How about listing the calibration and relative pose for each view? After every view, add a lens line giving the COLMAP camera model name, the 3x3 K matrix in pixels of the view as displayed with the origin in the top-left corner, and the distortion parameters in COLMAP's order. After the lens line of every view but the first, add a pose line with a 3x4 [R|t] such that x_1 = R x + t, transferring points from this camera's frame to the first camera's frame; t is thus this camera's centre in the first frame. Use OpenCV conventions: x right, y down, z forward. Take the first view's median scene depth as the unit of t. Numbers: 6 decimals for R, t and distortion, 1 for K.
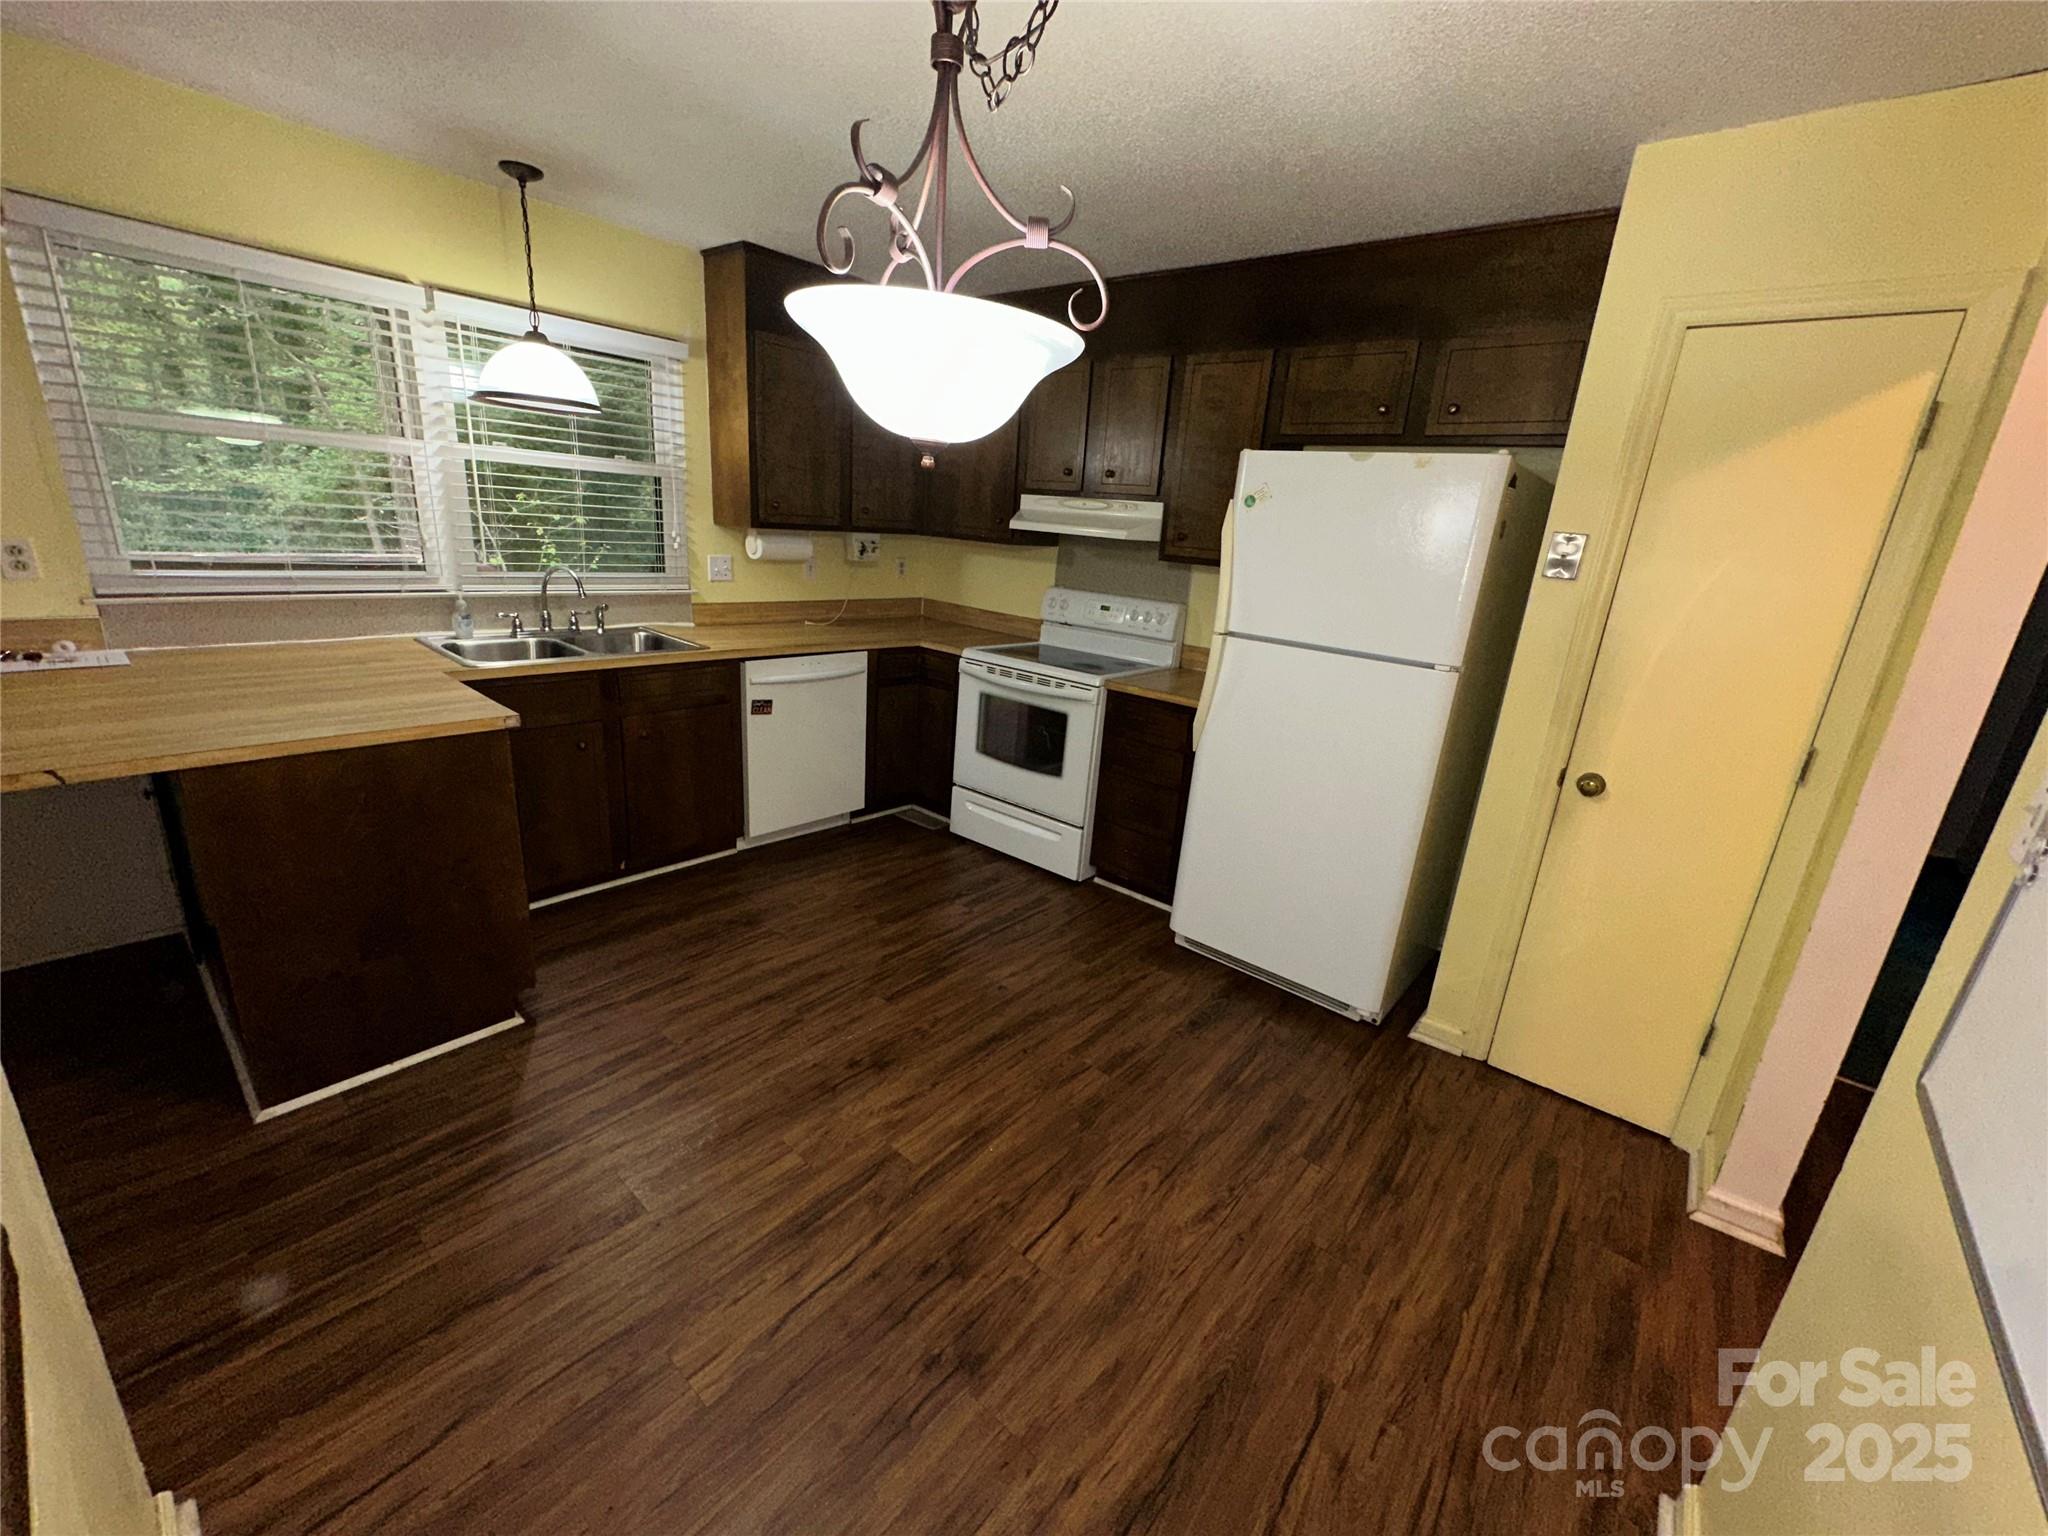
lens RADIAL K [[821.5, 0, 1024.0], [0, 821.5, 768.0], [0, 0, 1]] dist [0.001189, 0.000160]
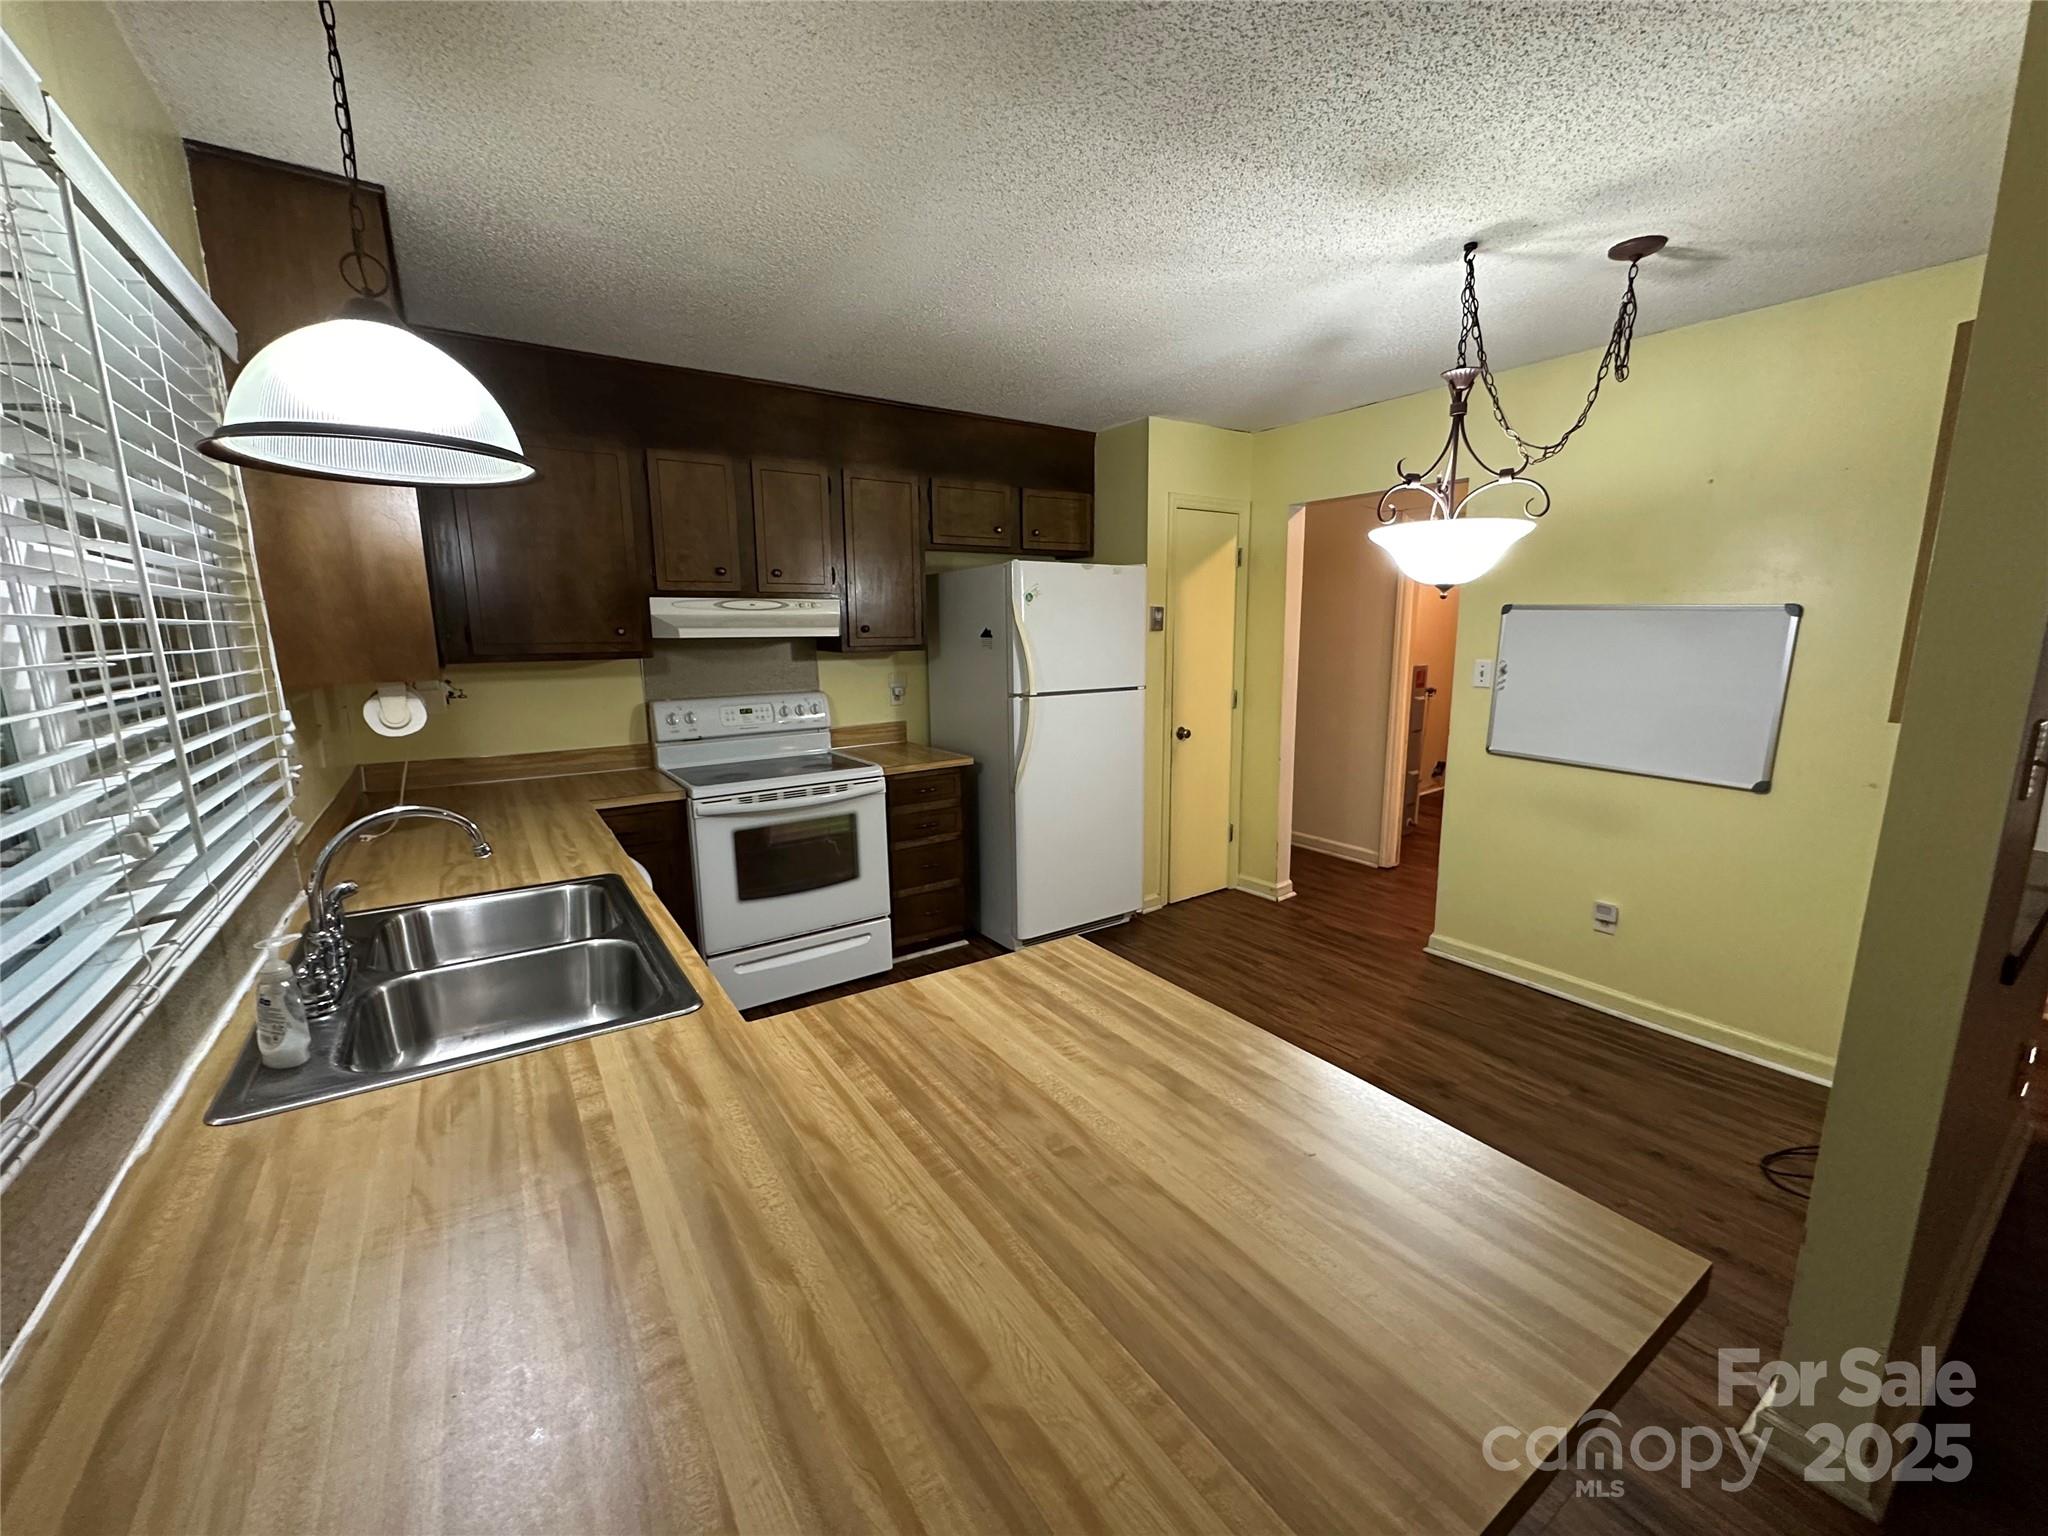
lens RADIAL K [[820.0, 0, 1024.0], [0, 820.0, 768.0], [0, 0, 1]] dist [-0.000404, 0.000180]
pose [[0.261261, -0.243314, 0.934099, -0.826151], [0.305975, 0.938680, 0.158928, -0.217831], [-0.915490, 0.244290, 0.319689, 0.504744]]
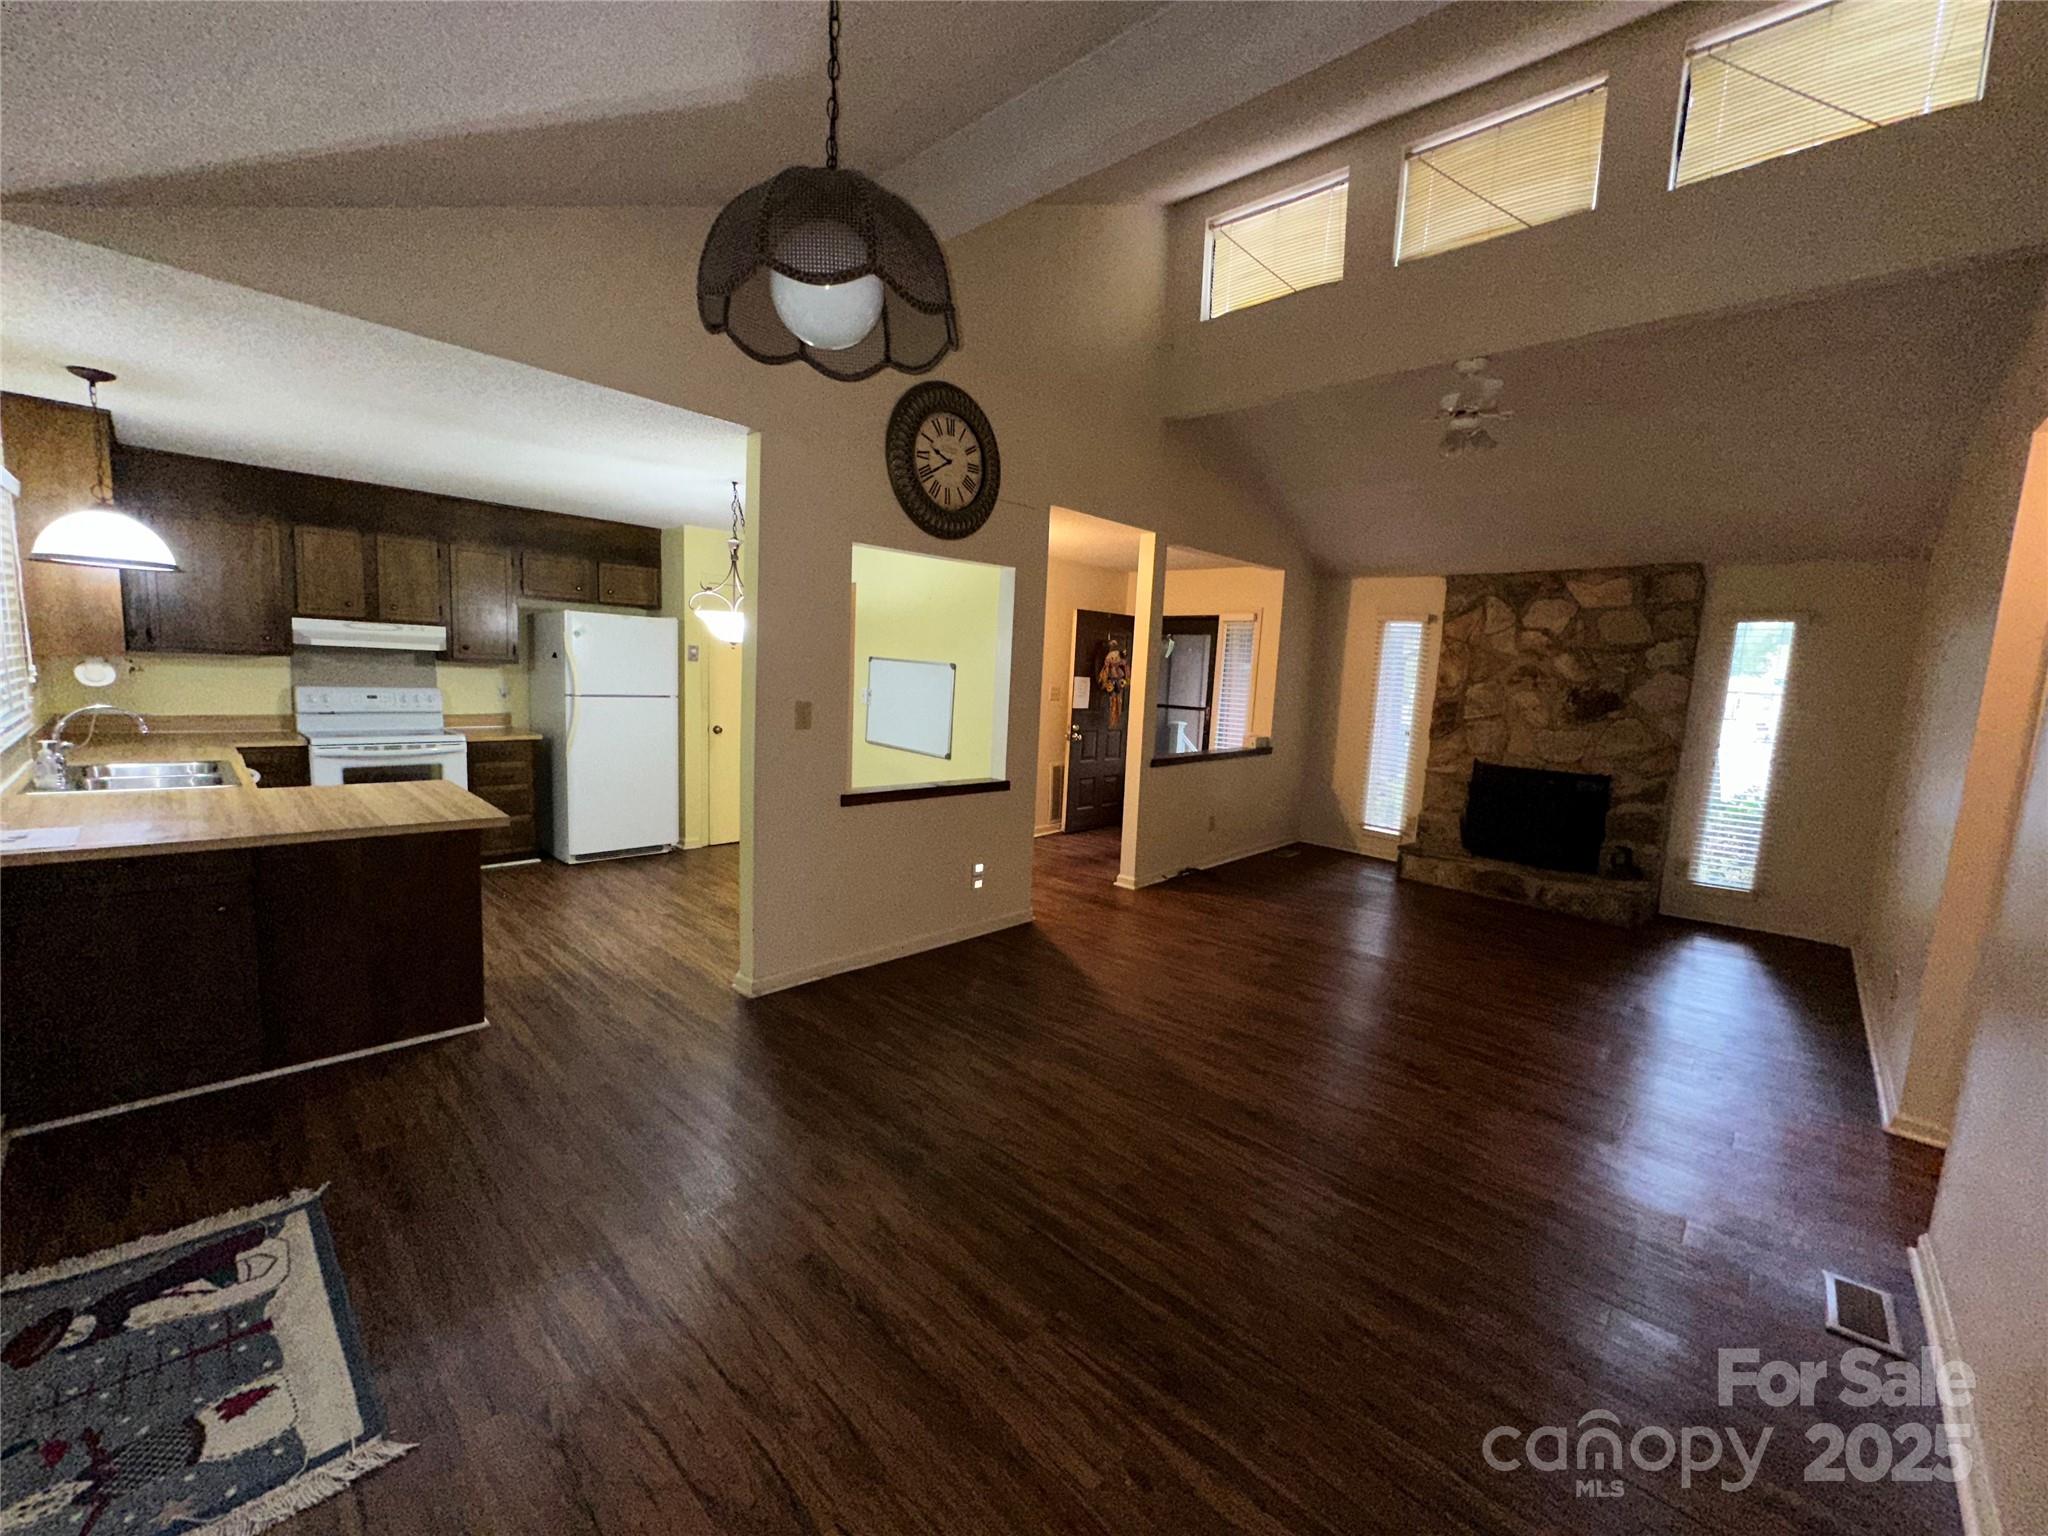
lens RADIAL K [[820.0, 0, 1024.0], [0, 820.0, 768.0], [0, 0, 1]] dist [-0.000404, 0.000180]
pose [[0.055373, -0.192870, 0.979661, -1.436593], [0.243564, 0.954135, 0.174078, -0.060516], [-0.968303, 0.228971, 0.099809, -0.212509]]
